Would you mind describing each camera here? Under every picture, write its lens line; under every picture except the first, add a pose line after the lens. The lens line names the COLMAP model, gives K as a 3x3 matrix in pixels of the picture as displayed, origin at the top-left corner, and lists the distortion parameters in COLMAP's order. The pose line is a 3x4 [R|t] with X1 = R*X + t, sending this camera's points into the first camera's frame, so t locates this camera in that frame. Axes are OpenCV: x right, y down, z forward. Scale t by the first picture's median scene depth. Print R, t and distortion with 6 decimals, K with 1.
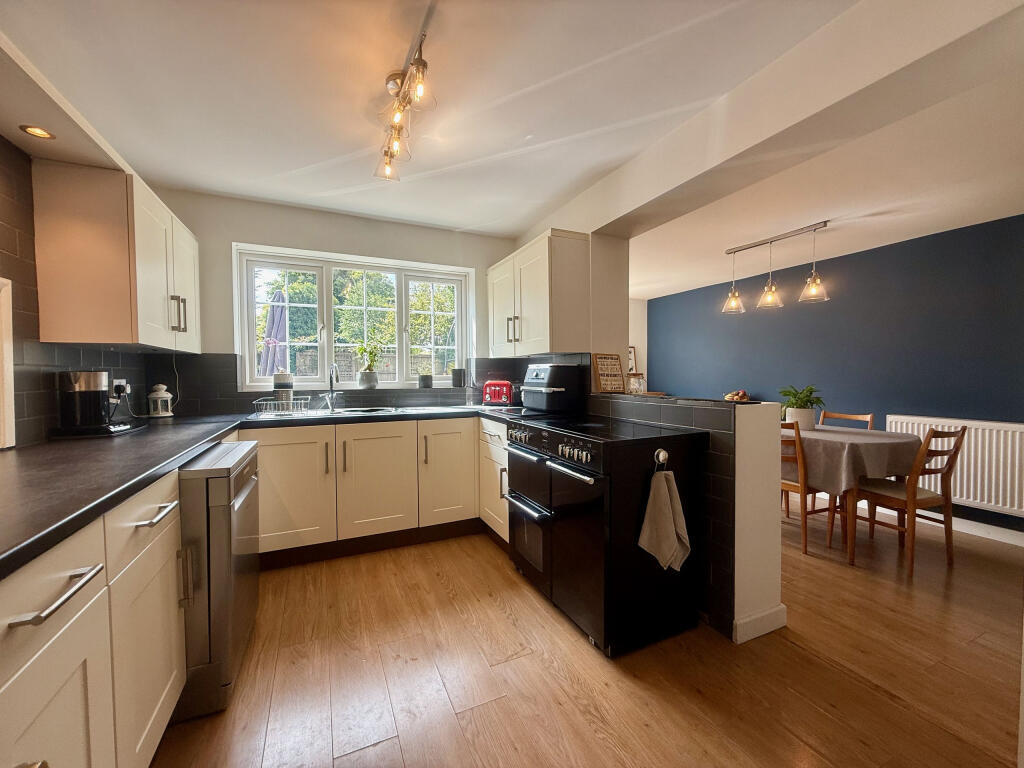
lens RADIAL K [[409.2, 0, 509.2], [0, 409.2, 383.1], [0, 0, 1]] dist [-0.000351, 0.000006]
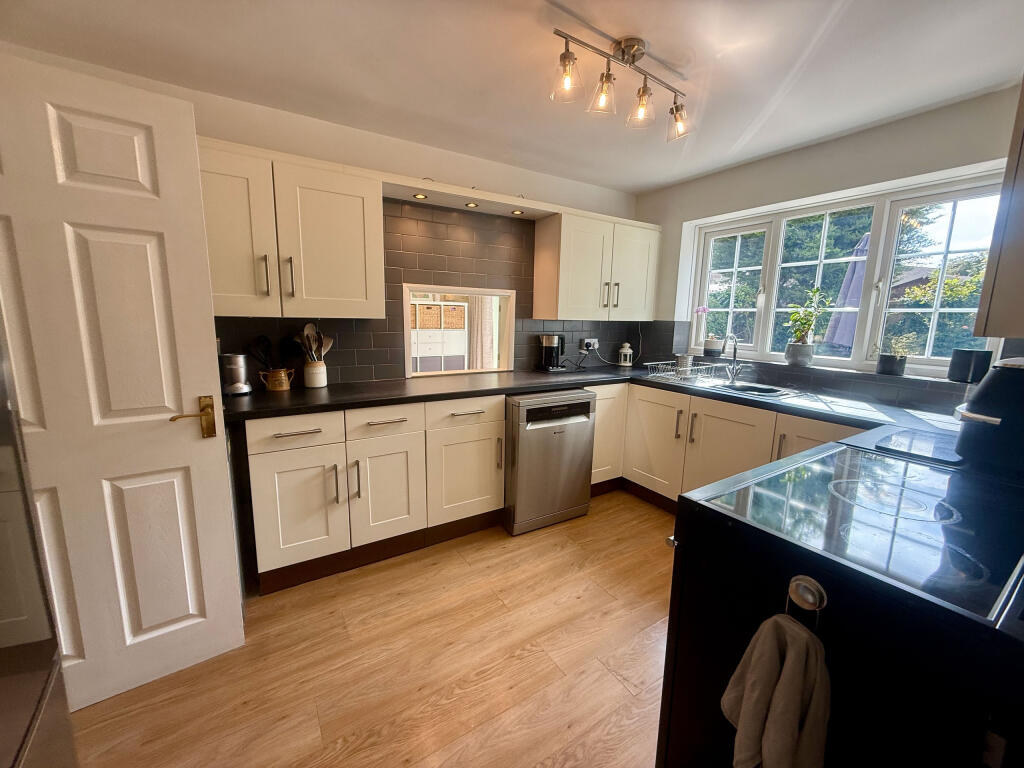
lens RADIAL K [[409.2, 0, 511.4], [0, 409.2, 381.7], [0, 0, 1]] dist [-0.000351, 0.000006]
pose [[0.131601, 0.170002, -0.976617, 0.503837], [-0.044920, 0.985196, 0.165442, -0.080692], [0.990285, 0.022097, 0.137289, 0.411221]]
